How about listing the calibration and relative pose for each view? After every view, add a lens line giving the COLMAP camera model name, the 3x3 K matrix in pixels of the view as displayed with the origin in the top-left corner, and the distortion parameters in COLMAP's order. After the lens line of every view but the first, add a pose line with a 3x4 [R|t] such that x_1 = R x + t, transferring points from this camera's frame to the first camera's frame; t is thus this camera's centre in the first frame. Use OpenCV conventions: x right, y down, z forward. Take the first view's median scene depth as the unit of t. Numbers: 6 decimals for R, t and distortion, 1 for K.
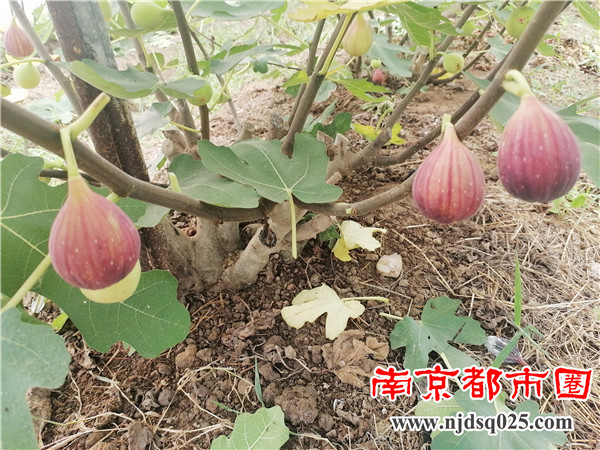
lens RADIAL K [[465.4, 0, 300.0], [0, 465.4, 225.0], [0, 0, 1]] dist [-0.025026, 0.033806]
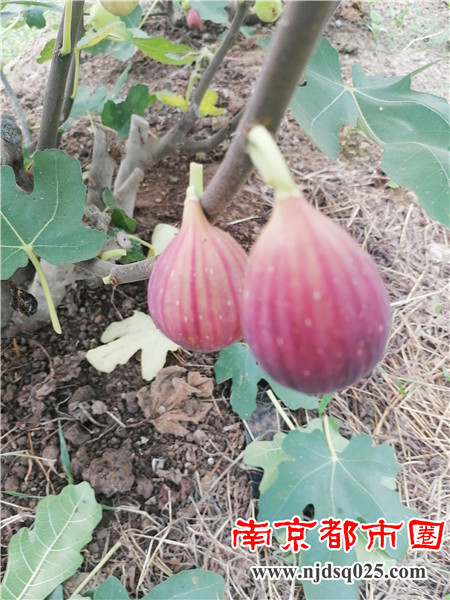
lens RADIAL K [[465.4, 0, 225.0], [0, 465.4, 300.0], [0, 0, 1]] dist [-0.025026, 0.033806]
pose [[0.983539, -0.137749, 0.116945, 0.131728], [0.103610, 0.960149, 0.259573, -0.111937], [-0.148041, -0.243184, 0.958616, 0.191556]]
